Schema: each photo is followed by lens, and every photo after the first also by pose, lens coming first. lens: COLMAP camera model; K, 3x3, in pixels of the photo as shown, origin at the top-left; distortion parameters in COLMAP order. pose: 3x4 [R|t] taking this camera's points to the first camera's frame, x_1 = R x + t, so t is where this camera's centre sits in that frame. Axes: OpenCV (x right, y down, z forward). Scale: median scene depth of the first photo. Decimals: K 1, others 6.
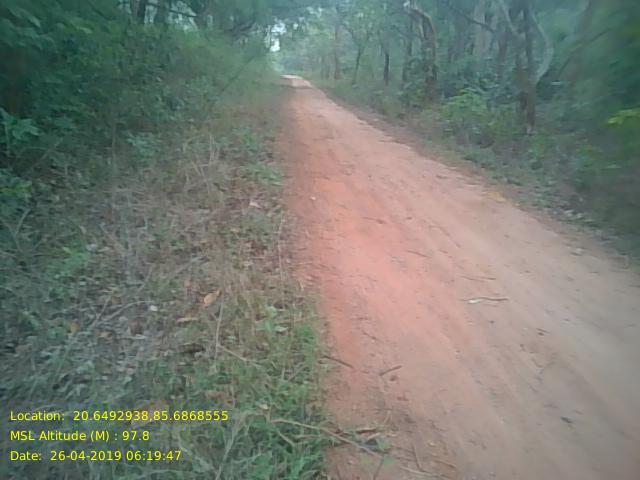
lens RADIAL K [[543.4, 0, 320.0], [0, 543.4, 240.0], [0, 0, 1]] dist [0.058764, -0.186415]
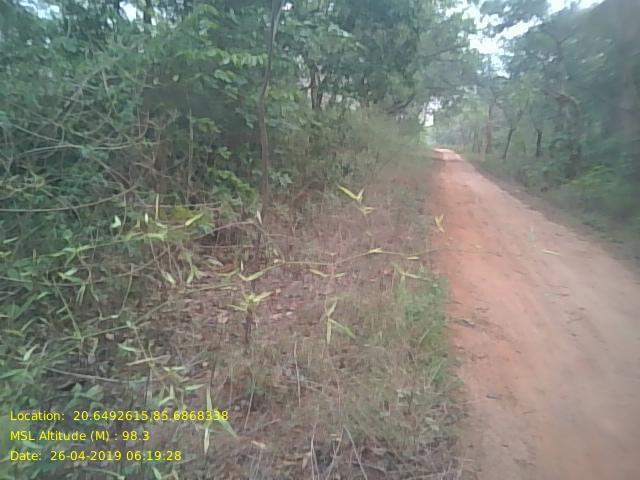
lens RADIAL K [[544.6, 0, 320.0], [0, 544.6, 240.0], [0, 0, 1]] dist [0.066249, -0.243532]
pose [[0.963947, 0.065706, -0.257854, 0.025153], [-0.097413, 0.988903, -0.112170, 0.119015], [0.247622, 0.133244, 0.959651, -0.440320]]
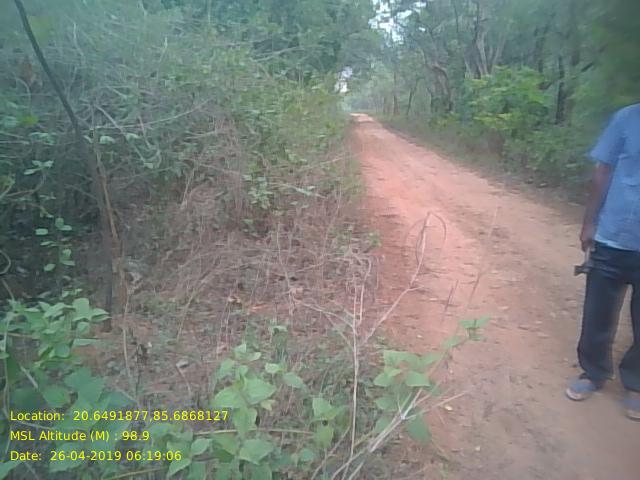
lens RADIAL K [[544.6, 0, 320.0], [0, 544.6, 240.0], [0, 0, 1]] dist [0.066249, -0.243532]
pose [[0.992206, -0.009924, -0.124213, 0.147187], [0.001581, 0.997746, -0.067086, 0.668454], [0.124599, 0.066367, 0.989985, -2.120150]]
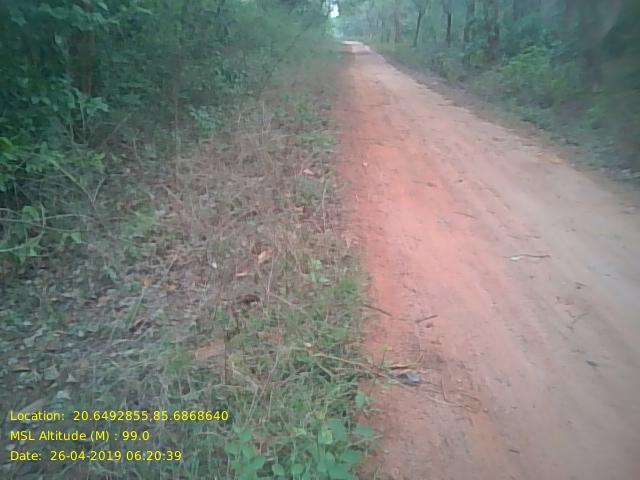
lens RADIAL K [[544.6, 0, 320.0], [0, 544.6, 240.0], [0, 0, 1]] dist [0.066249, -0.243532]
pose [[0.993279, -0.011476, -0.115174, 0.019659], [0.017879, 0.998342, 0.054718, 0.008587], [0.114355, -0.056410, 0.991837, -0.041079]]
